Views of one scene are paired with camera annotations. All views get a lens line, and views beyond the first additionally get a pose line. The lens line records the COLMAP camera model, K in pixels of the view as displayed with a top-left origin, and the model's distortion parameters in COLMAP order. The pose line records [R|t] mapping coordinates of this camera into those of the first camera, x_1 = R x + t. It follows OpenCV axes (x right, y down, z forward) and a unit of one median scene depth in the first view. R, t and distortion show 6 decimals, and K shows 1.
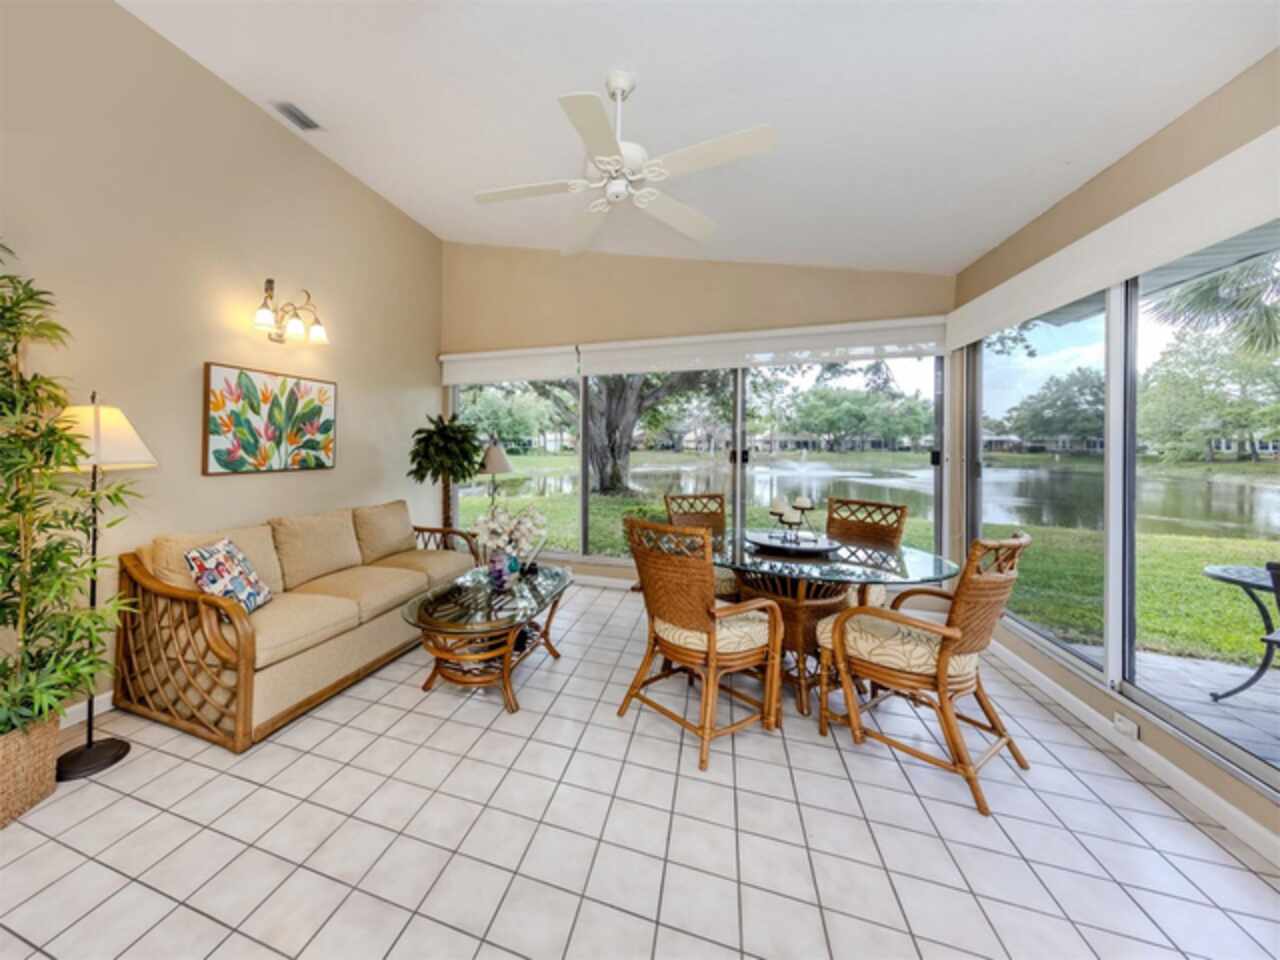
lens RADIAL K [[421.4, 0, 639.8], [0, 421.4, 446.8], [0, 0, 1]] dist [0.001313, 0.000079]
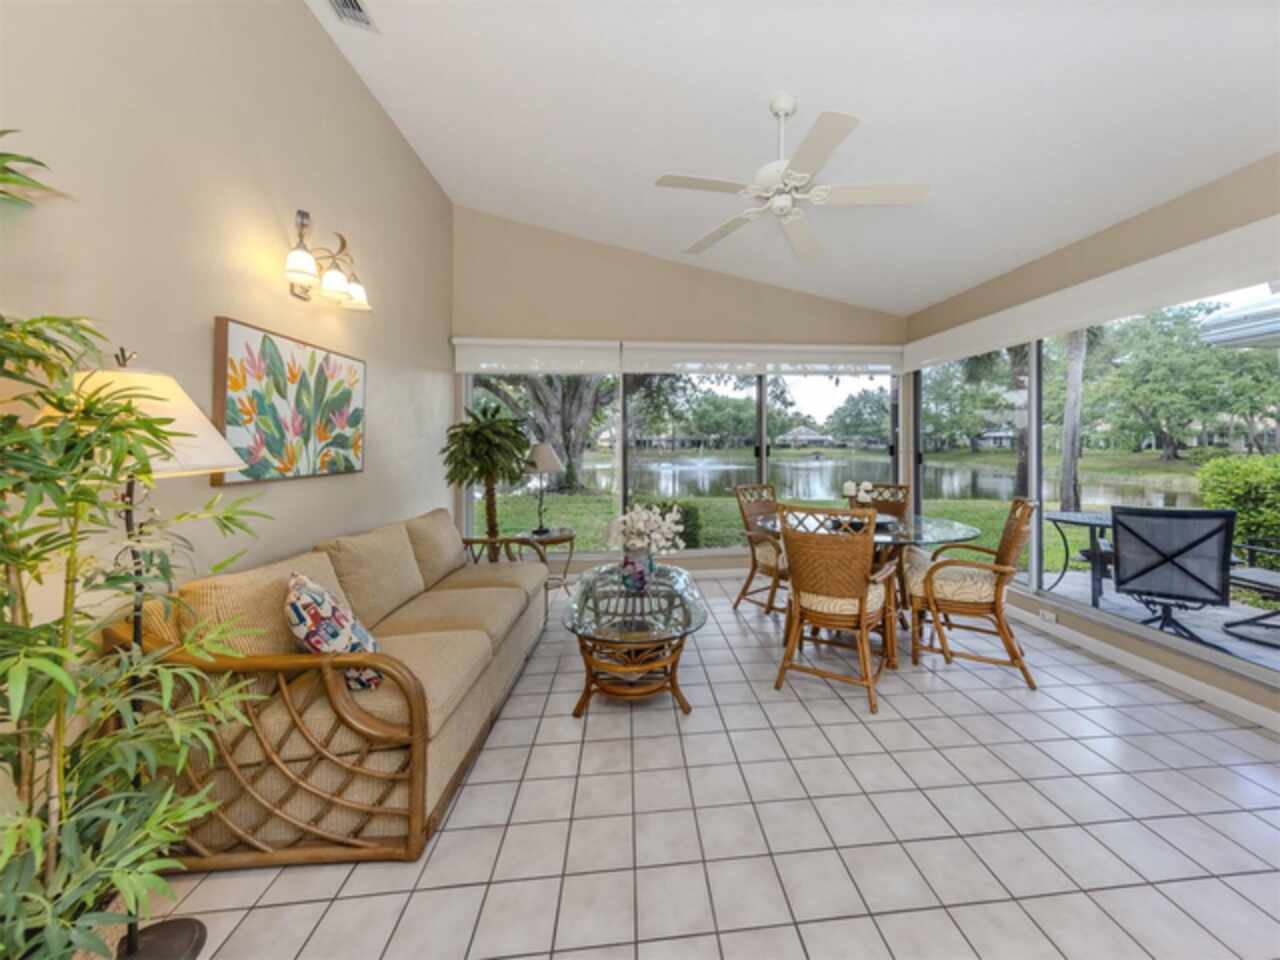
lens RADIAL K [[392.4, 0, 661.4], [0, 392.4, 448.6], [0, 0, 1]] dist [0.000890, 0.000007]
pose [[0.923861, -0.008982, 0.382622, -0.533228], [0.006847, 0.999952, 0.006942, 0.007396], [-0.382666, -0.003793, 0.923879, 0.137402]]
